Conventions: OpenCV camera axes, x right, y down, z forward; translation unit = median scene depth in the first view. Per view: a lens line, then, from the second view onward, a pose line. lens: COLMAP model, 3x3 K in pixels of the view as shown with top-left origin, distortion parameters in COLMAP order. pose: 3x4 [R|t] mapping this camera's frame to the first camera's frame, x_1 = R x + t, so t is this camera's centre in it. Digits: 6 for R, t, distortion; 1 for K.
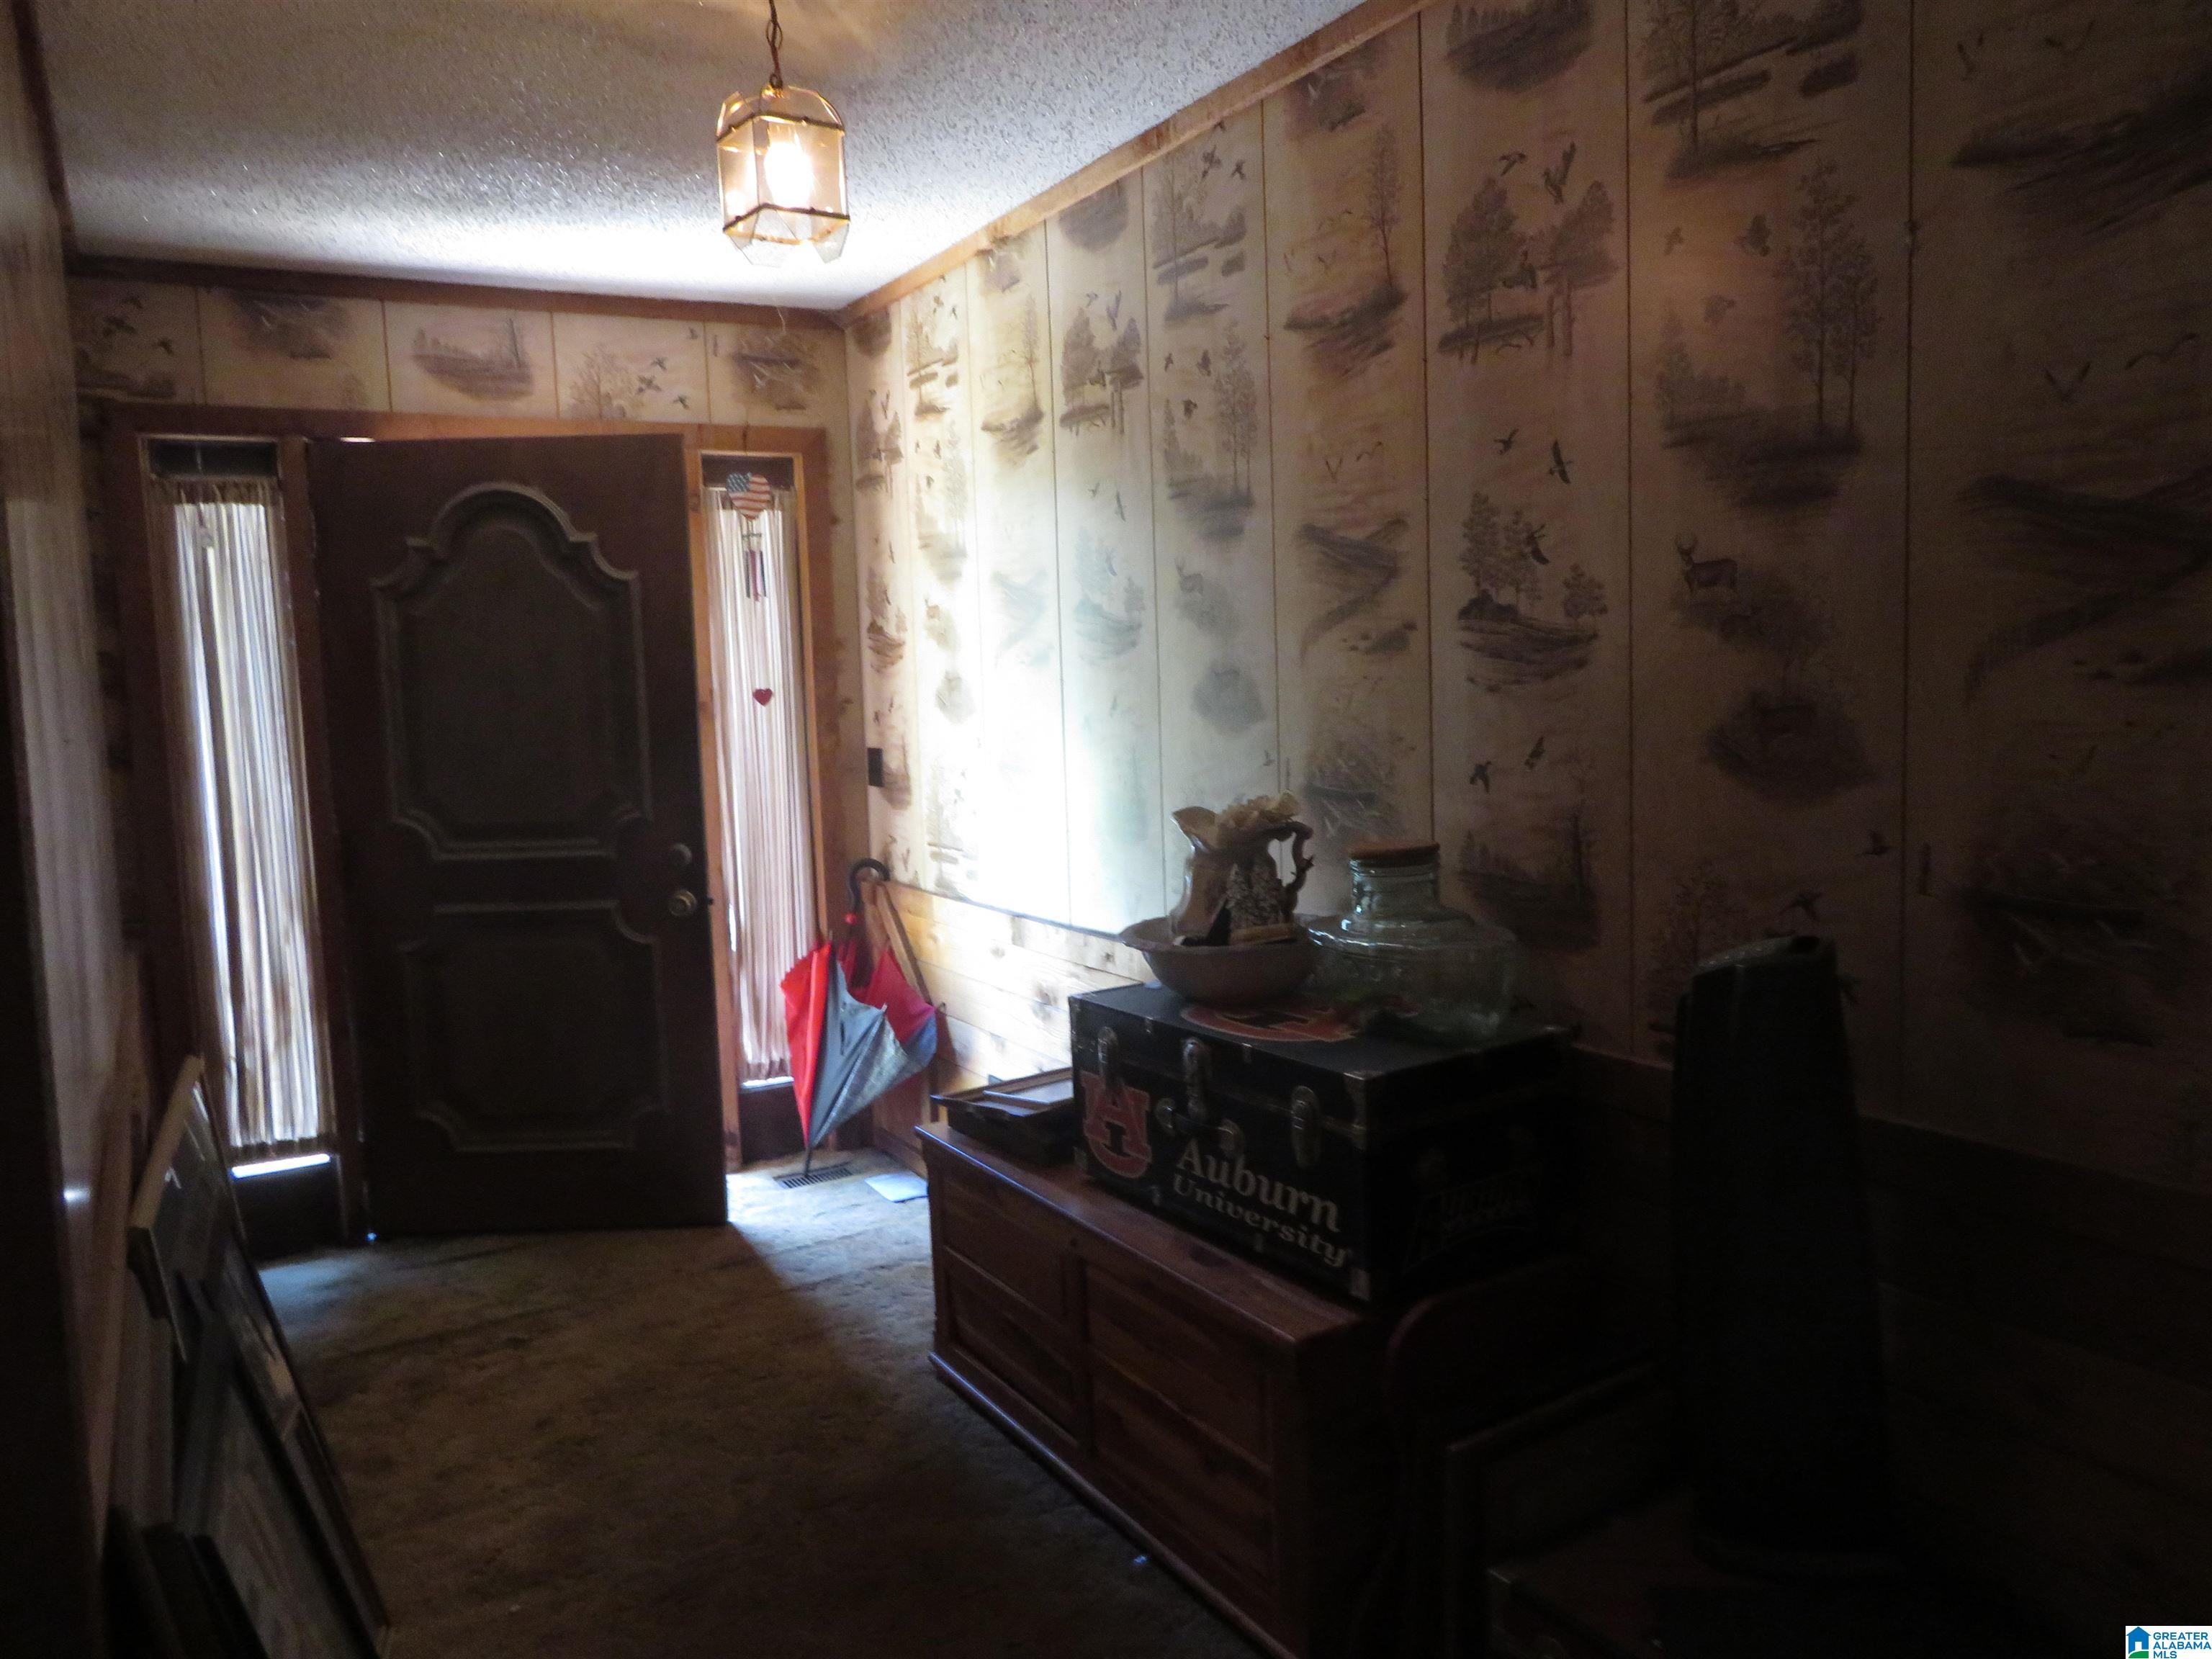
lens RADIAL K [[1613.9, 0, 1101.5], [0, 1613.9, 814.3], [0, 0, 1]] dist [0.007882, -0.004544]
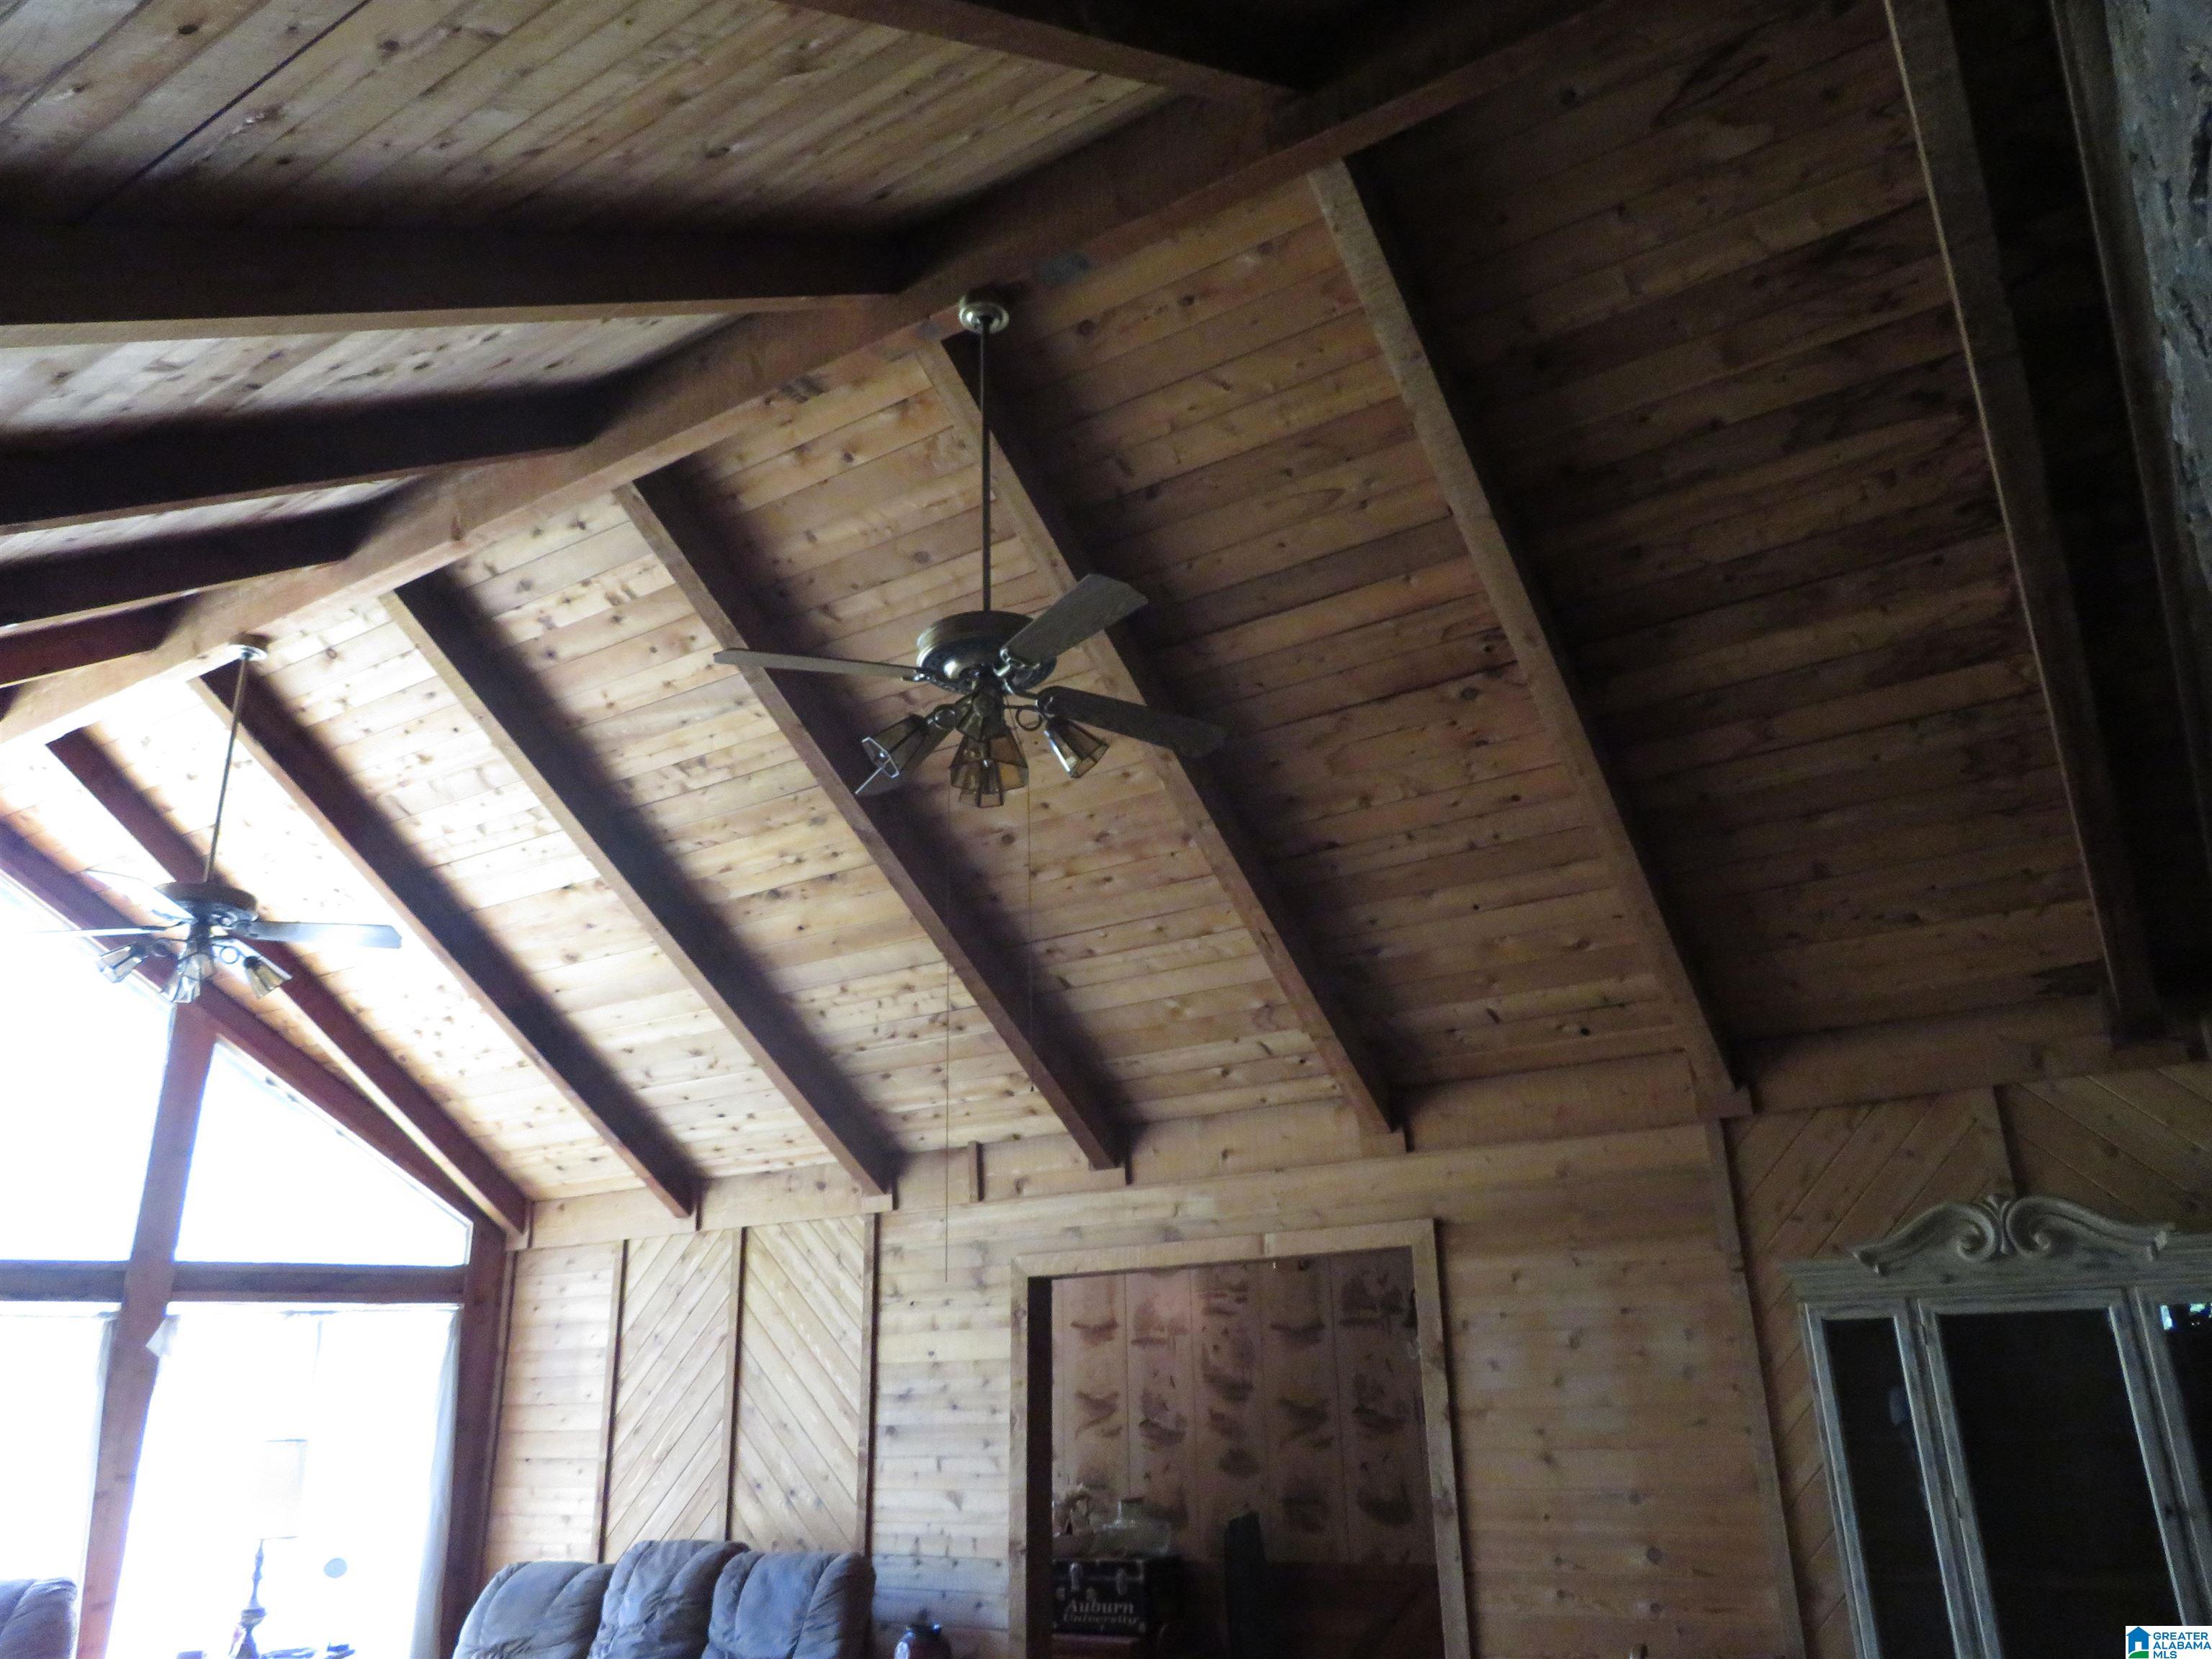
lens RADIAL K [[1613.9, 0, 1114.5], [0, 1613.9, 827.7], [0, 0, 1]] dist [0.007882, -0.004544]
pose [[0.887460, 0.171430, 0.427815, -1.610320], [0.032651, 0.902532, -0.429384, 0.214758], [-0.459726, 0.395029, 0.795364, -2.341075]]
